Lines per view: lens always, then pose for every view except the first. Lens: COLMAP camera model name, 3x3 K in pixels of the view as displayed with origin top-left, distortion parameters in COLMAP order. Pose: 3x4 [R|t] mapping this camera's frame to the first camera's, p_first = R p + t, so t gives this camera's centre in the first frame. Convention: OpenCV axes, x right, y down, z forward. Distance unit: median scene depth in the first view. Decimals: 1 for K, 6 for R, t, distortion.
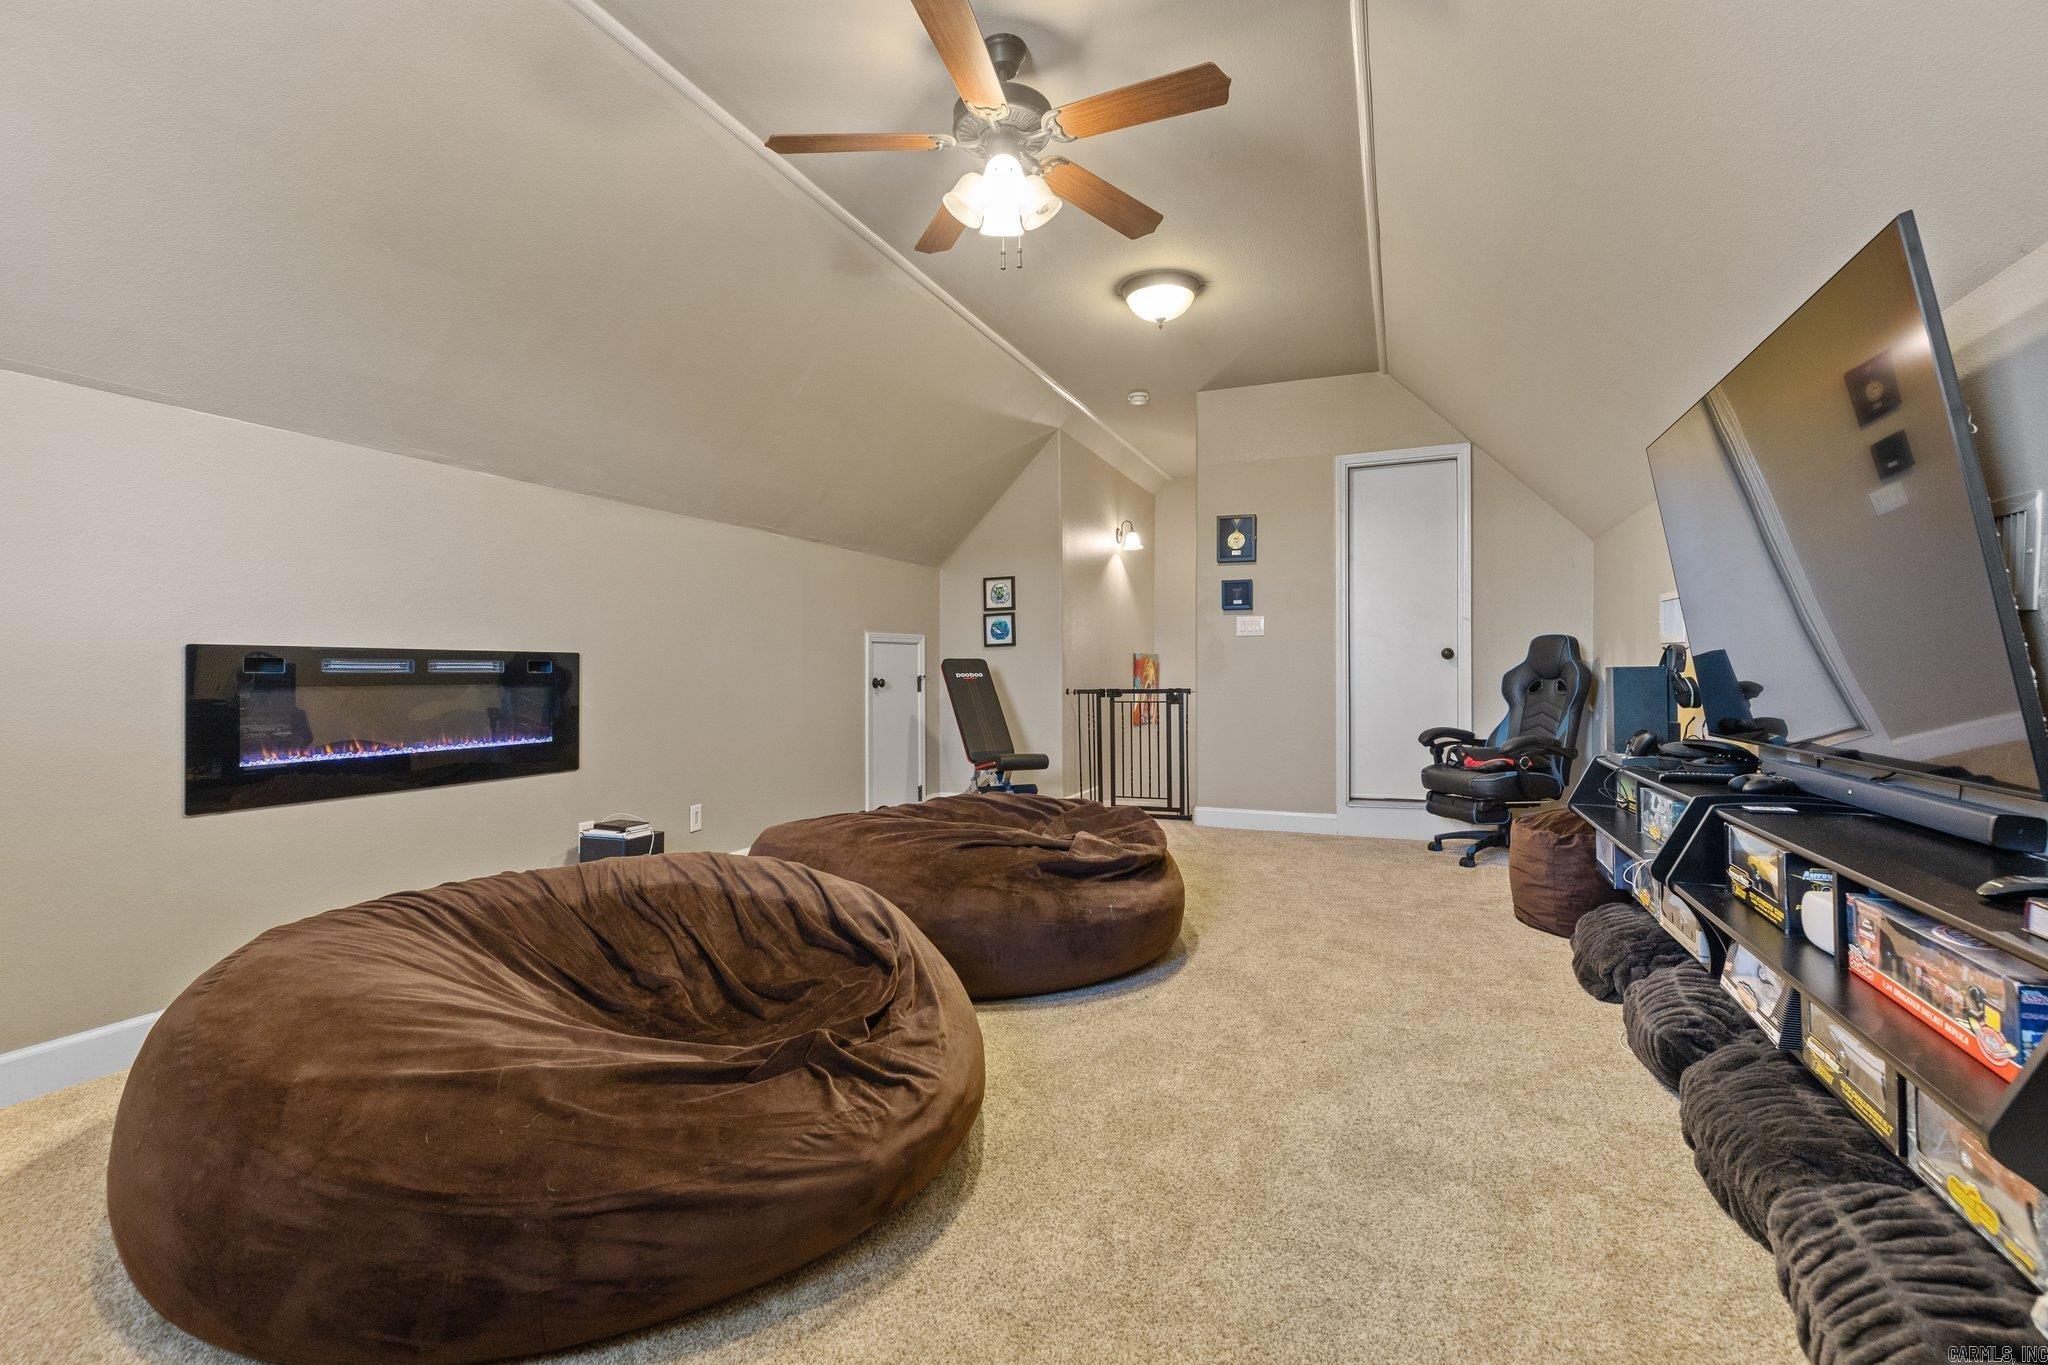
lens RADIAL K [[927.5, 0, 1021.0], [0, 927.5, 672.9], [0, 0, 1]] dist [0.003950, 0.000005]
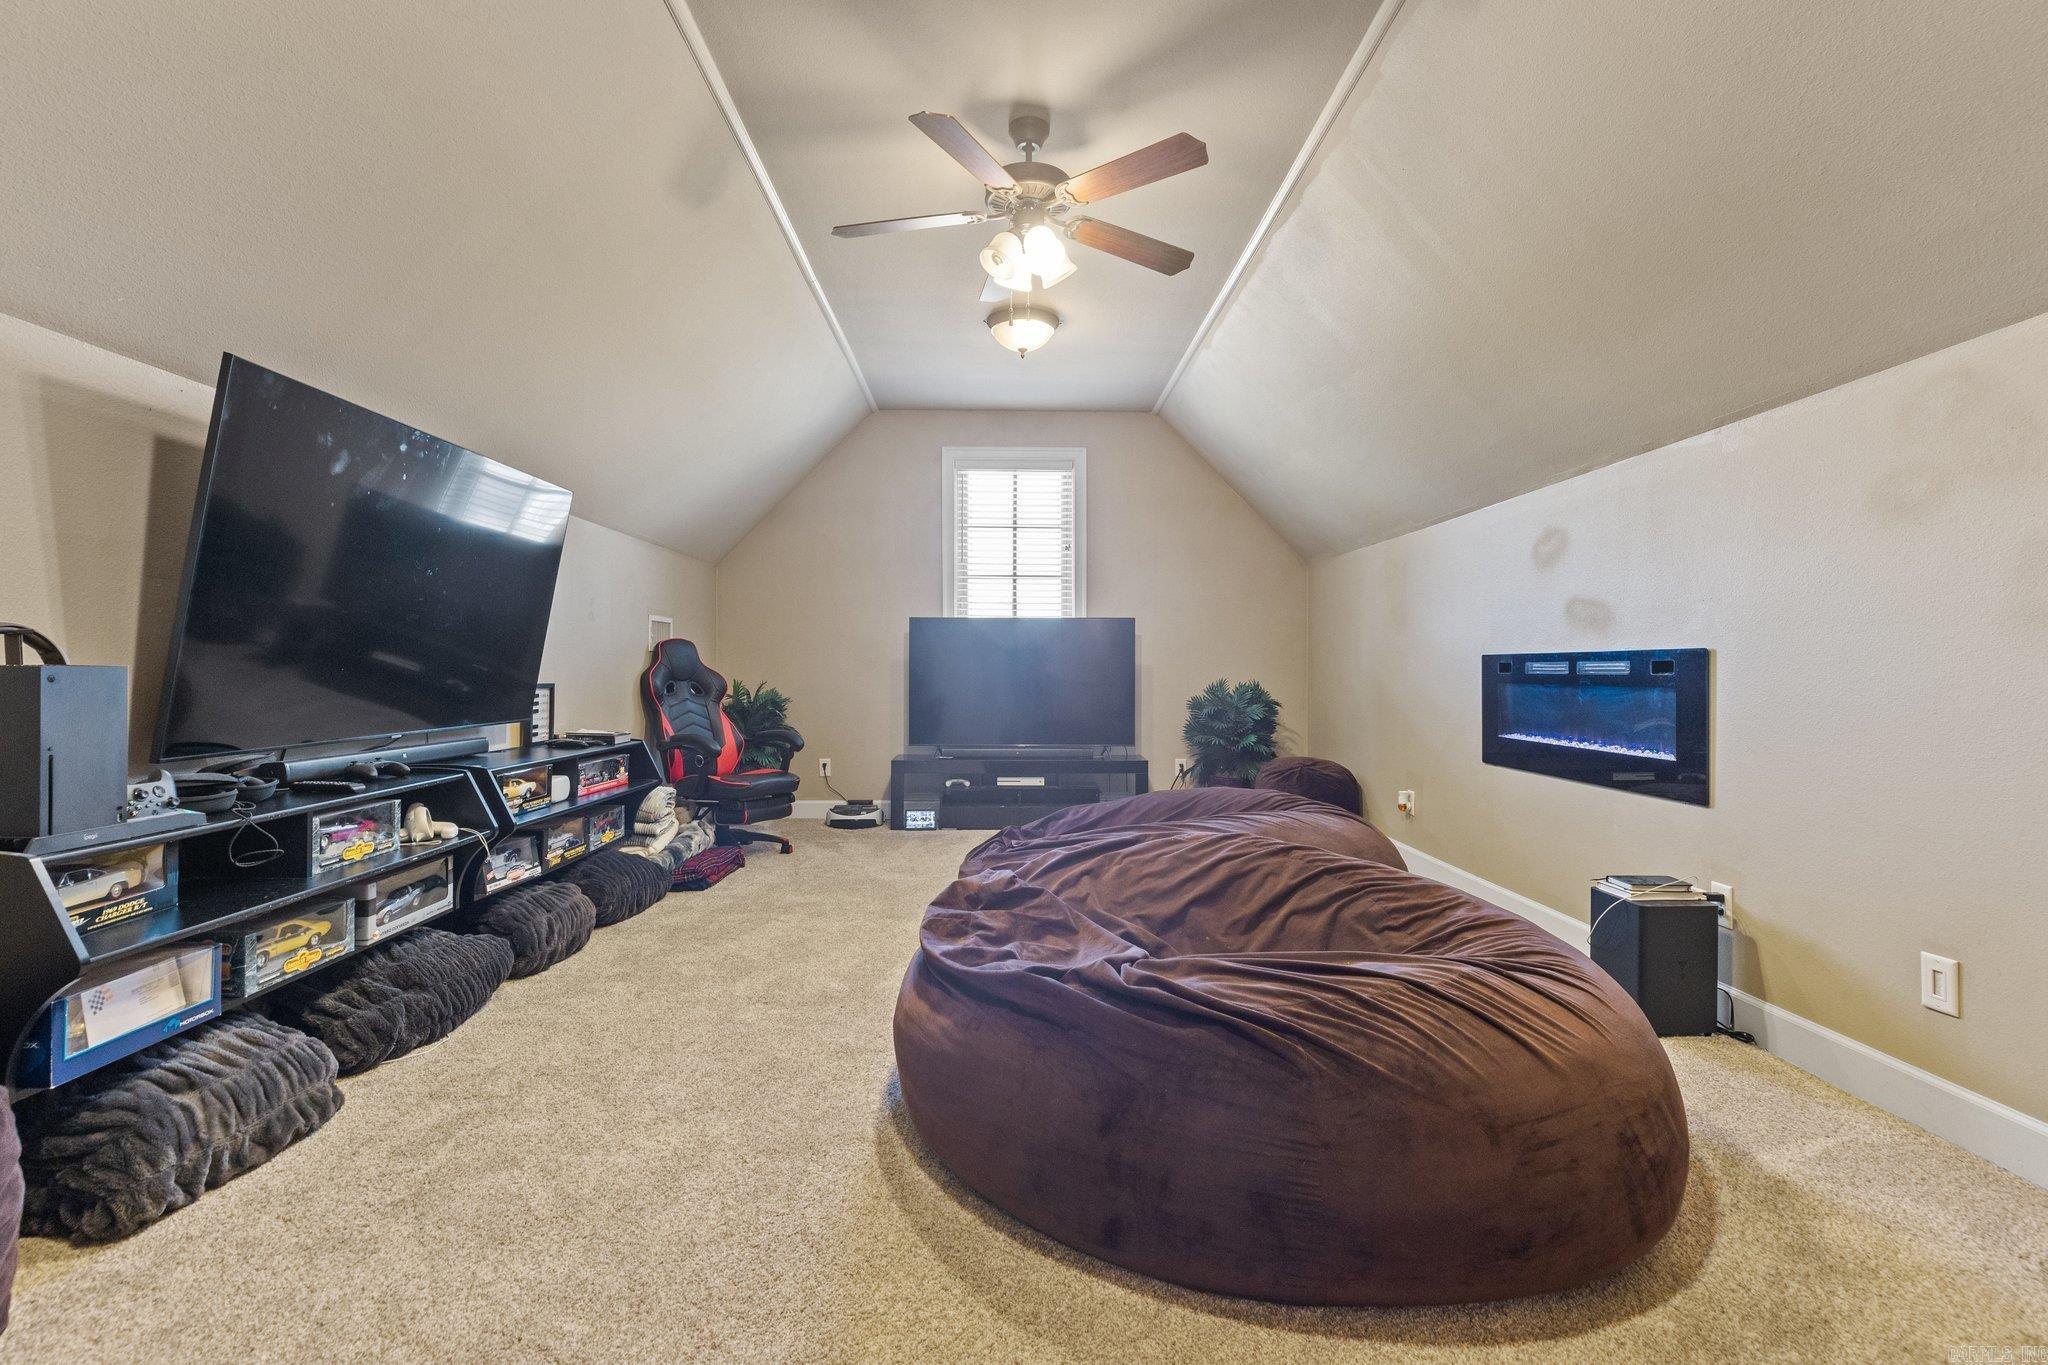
lens RADIAL K [[927.5, 0, 1022.6], [0, 927.5, 674.2], [0, 0, 1]] dist [0.003950, 0.000005]
pose [[-0.911842, 0.000526, -0.410542, 0.339993], [-0.002422, 0.999975, 0.006660, -0.004680], [0.410535, 0.007067, -0.911818, 1.547271]]
